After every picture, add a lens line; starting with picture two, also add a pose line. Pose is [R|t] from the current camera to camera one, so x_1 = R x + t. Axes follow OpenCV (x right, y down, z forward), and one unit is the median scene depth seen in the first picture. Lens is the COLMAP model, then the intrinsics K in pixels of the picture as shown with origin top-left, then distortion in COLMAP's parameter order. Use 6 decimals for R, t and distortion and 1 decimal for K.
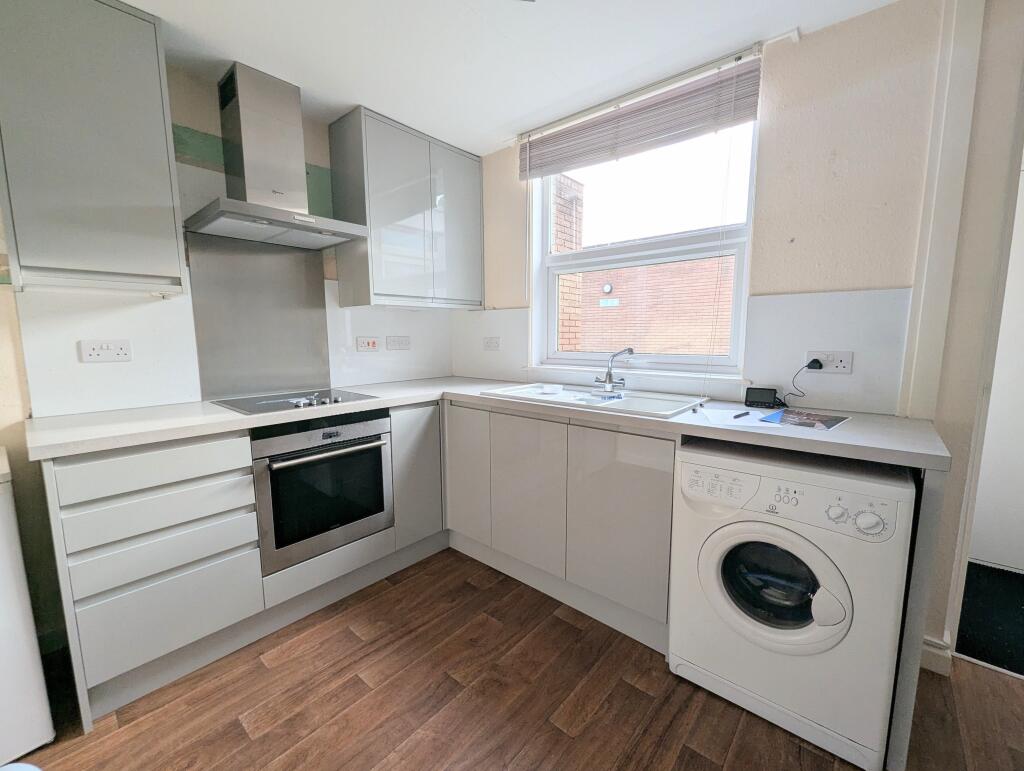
lens RADIAL K [[424.1, 0, 514.8], [0, 424.1, 388.2], [0, 0, 1]] dist [0.003122, -0.001497]
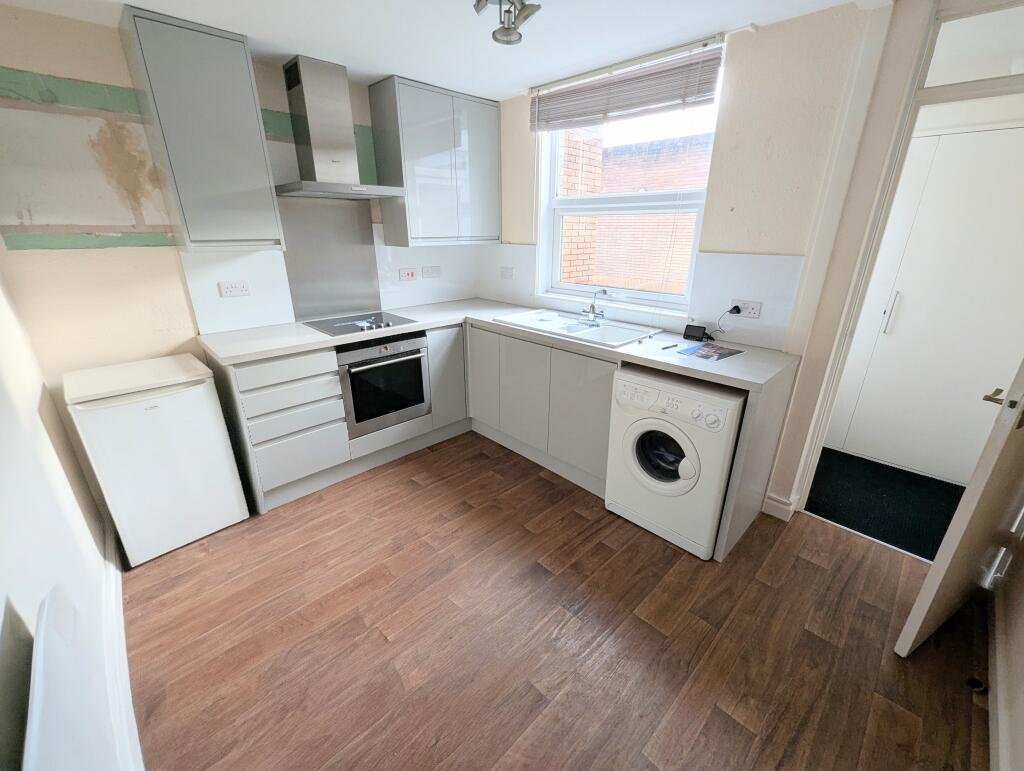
lens RADIAL K [[424.1, 0, 512.7], [0, 424.1, 388.3], [0, 0, 1]] dist [0.003122, -0.001497]
pose [[0.995537, 0.038247, -0.086279, 0.130213], [-0.017113, 0.972204, 0.233508, -0.112974], [0.092812, -0.230989, 0.968519, -0.407661]]
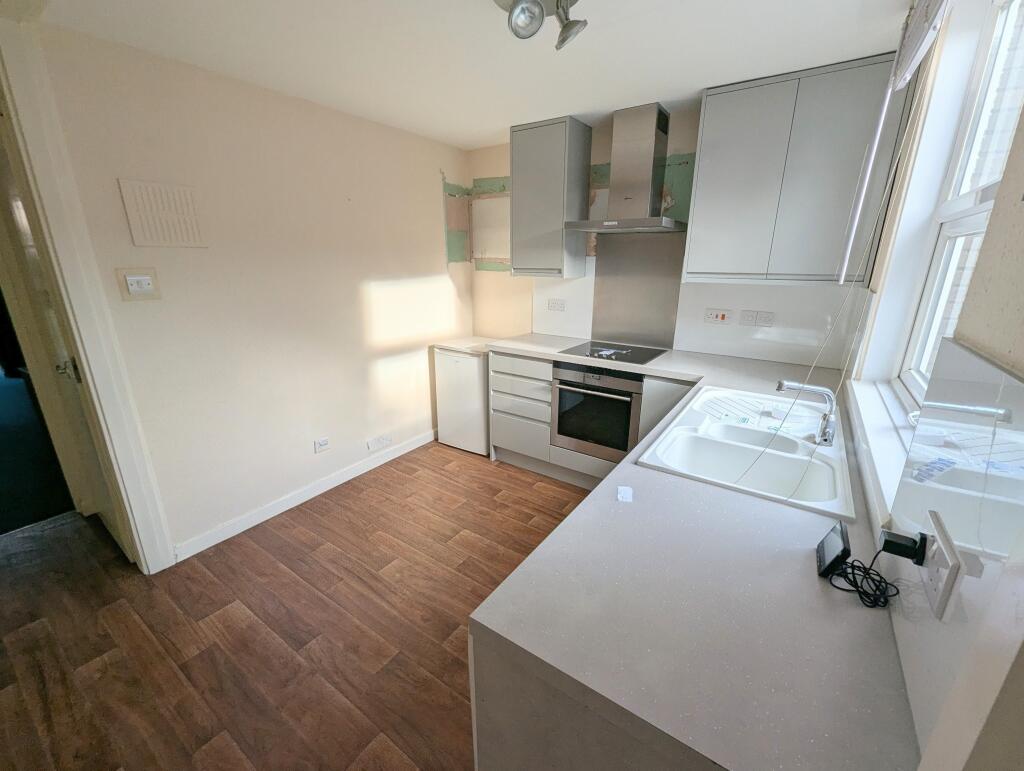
lens RADIAL K [[424.1, 0, 515.3], [0, 424.1, 387.1], [0, 0, 1]] dist [0.003122, -0.001497]
pose [[0.104785, 0.292775, -0.950422, 0.971908], [-0.132121, 0.951310, 0.278482, -0.245951], [0.985680, 0.096390, 0.138365, 0.578926]]
